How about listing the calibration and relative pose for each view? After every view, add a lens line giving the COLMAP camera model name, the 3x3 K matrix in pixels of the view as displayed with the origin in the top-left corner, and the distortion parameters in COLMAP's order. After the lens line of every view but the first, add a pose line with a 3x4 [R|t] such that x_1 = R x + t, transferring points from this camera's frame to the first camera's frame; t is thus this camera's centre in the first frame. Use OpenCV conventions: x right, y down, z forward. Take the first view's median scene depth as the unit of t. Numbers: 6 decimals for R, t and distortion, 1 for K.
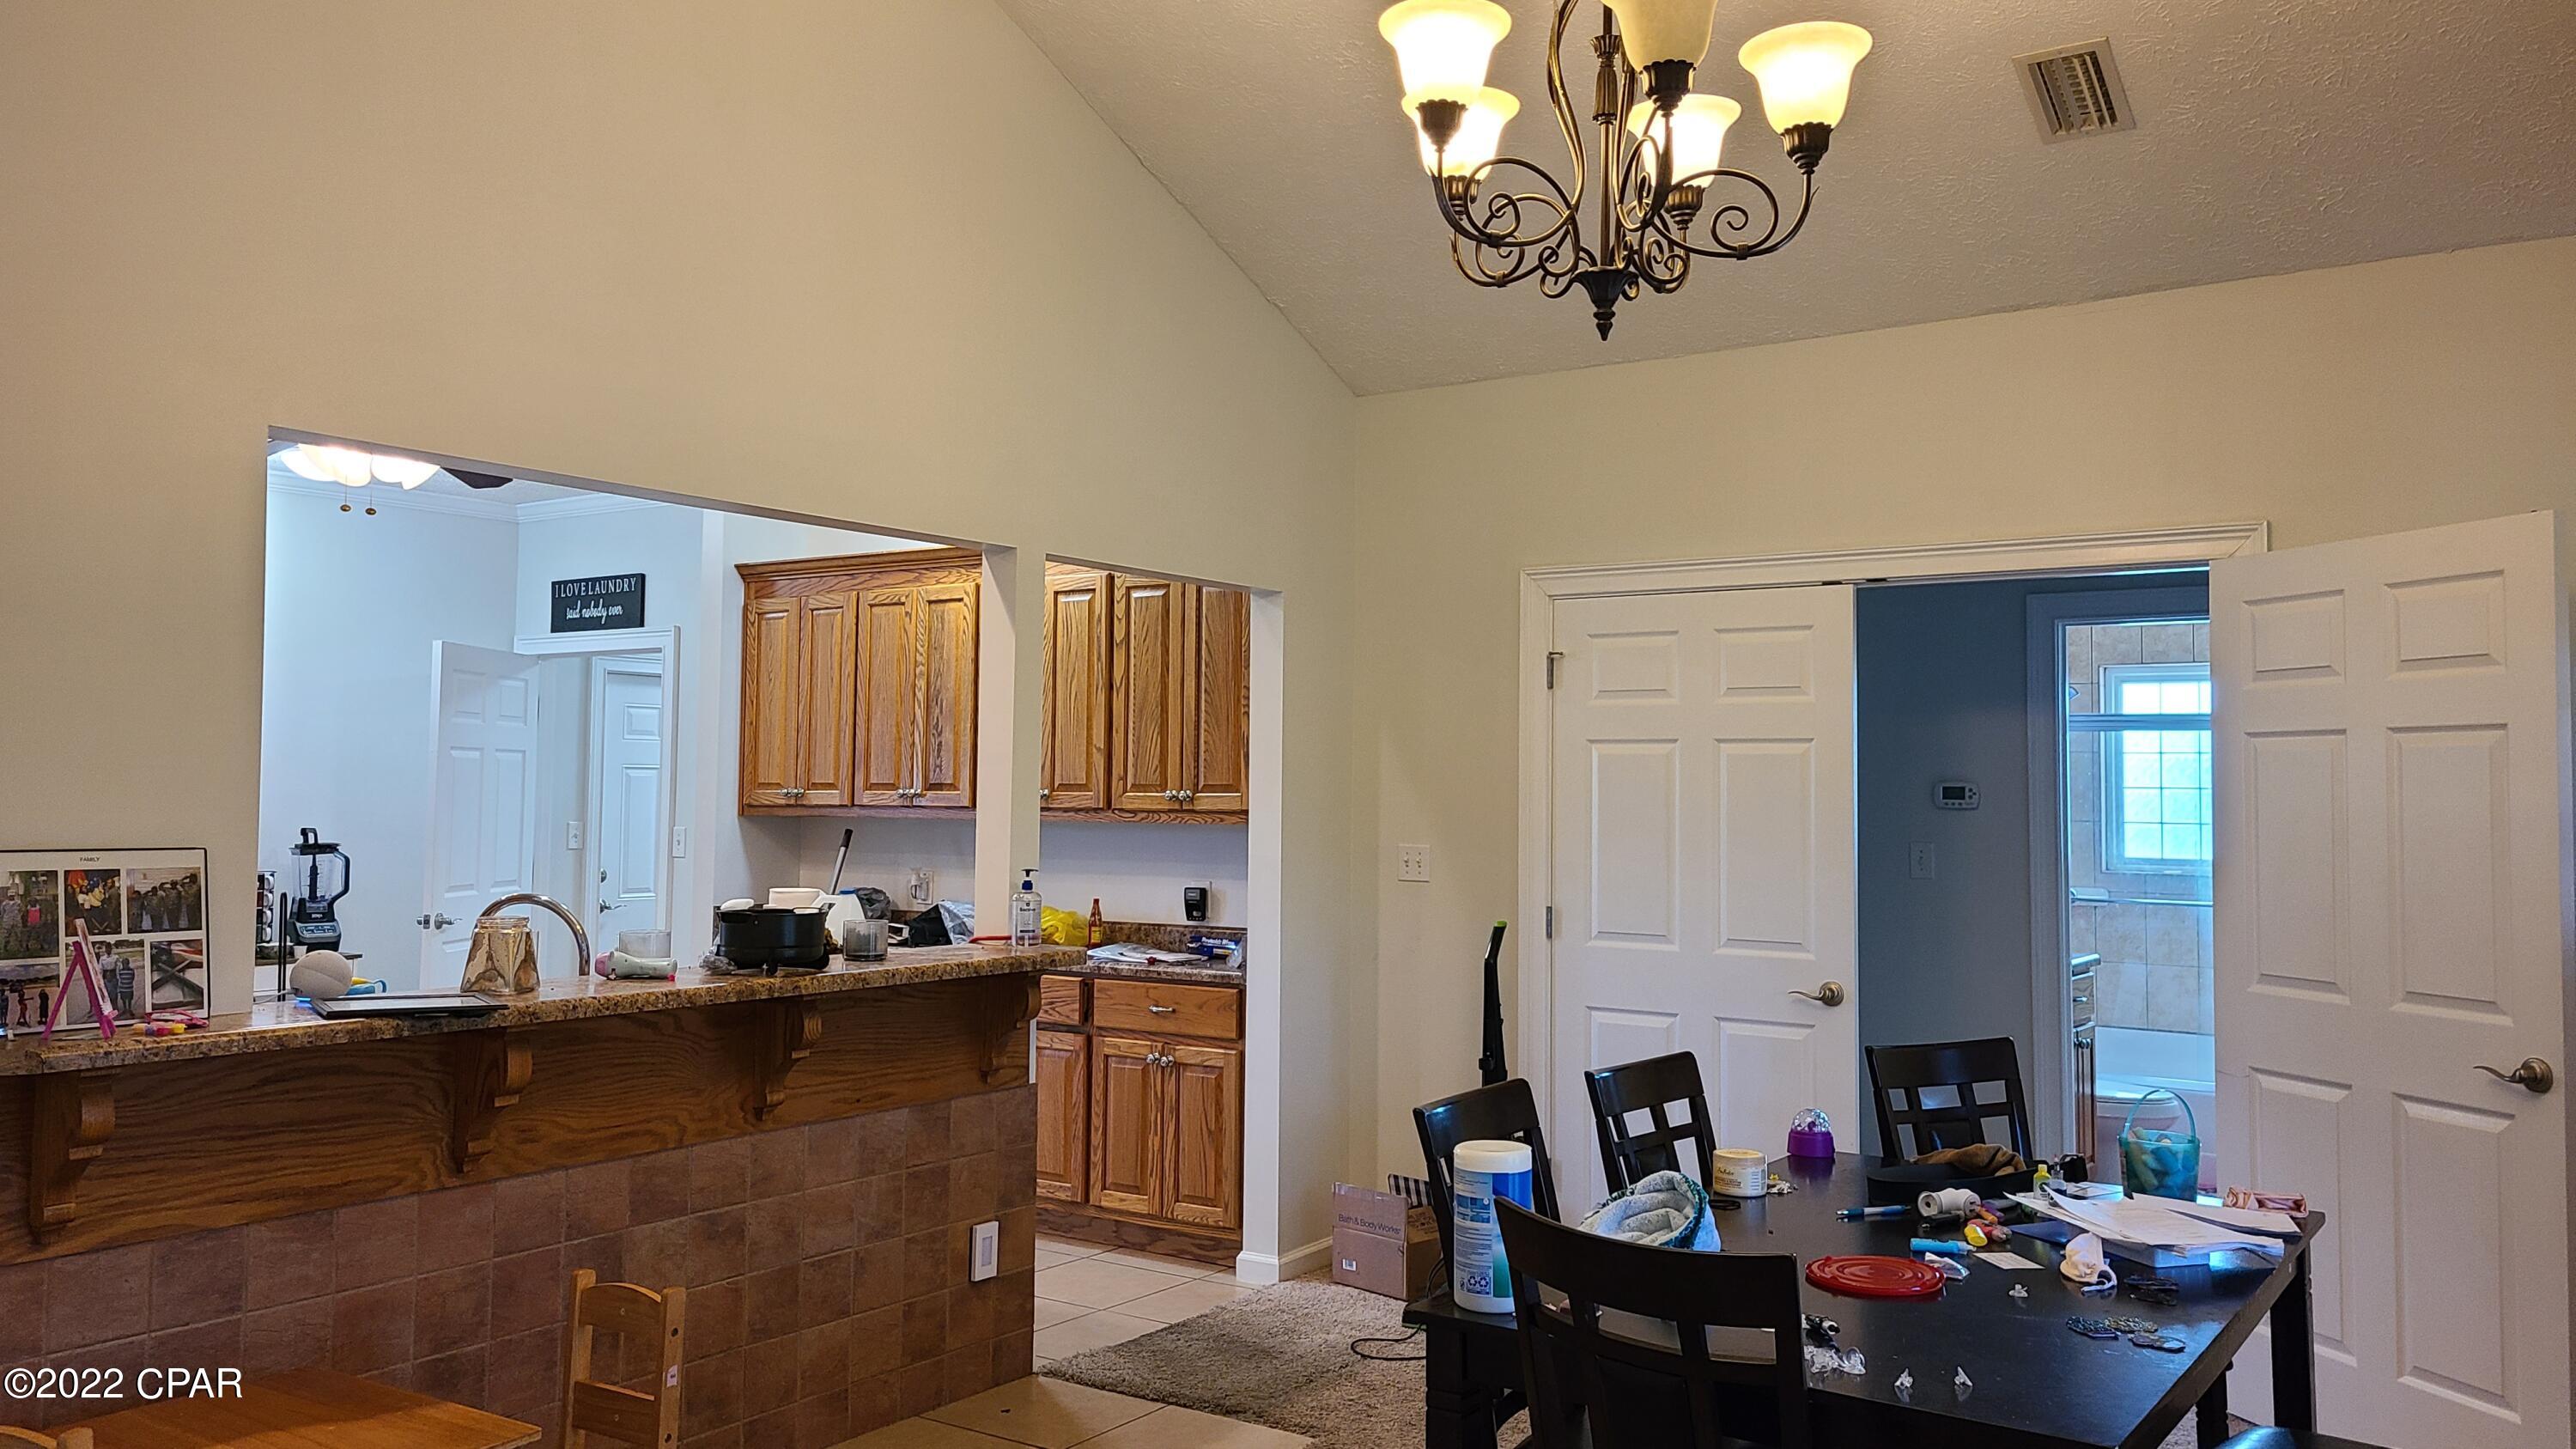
lens RADIAL K [[1924.9, 0, 1300.4], [0, 1924.9, 699.3], [0, 0, 1]] dist [0.063000, -0.049451]
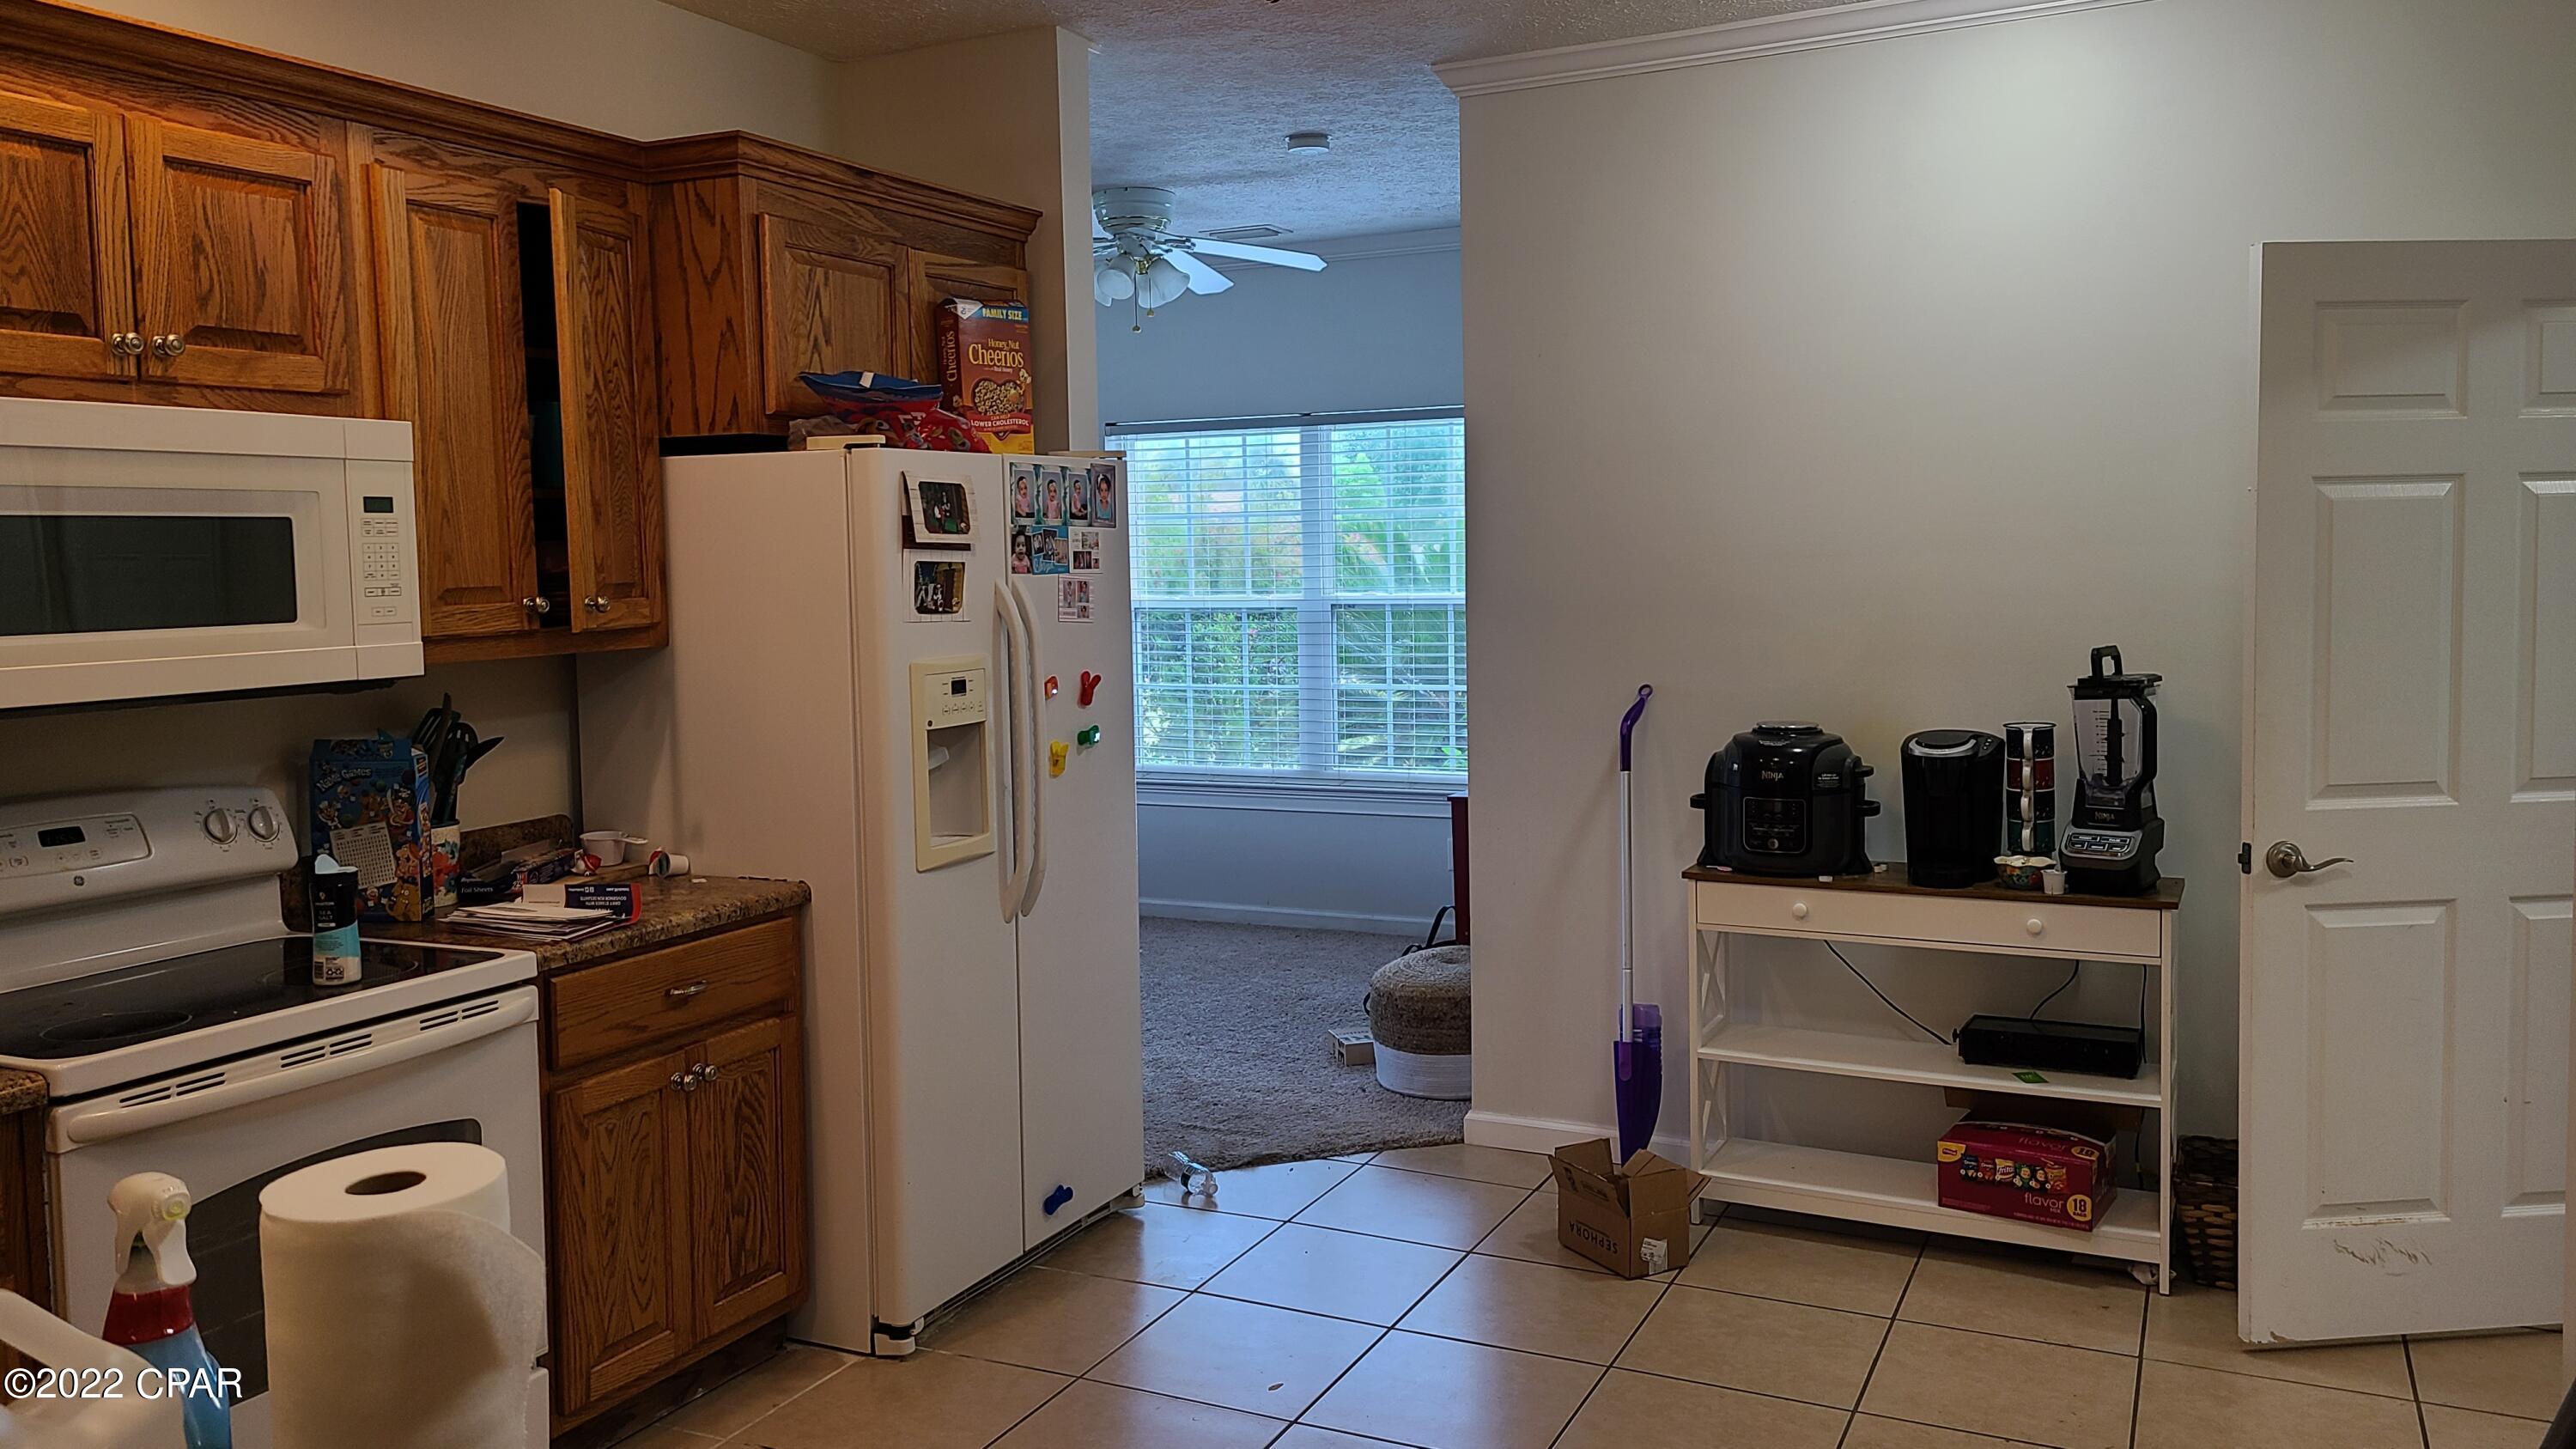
lens RADIAL K [[1924.9, 0, 1290.6], [0, 1924.9, 715.0], [0, 0, 1]] dist [0.063000, -0.049451]
pose [[0.153409, 0.073399, -0.985433, -0.047194], [0.071848, 0.993770, 0.085205, 0.041634], [0.985547, -0.083873, 0.147180, 1.228204]]
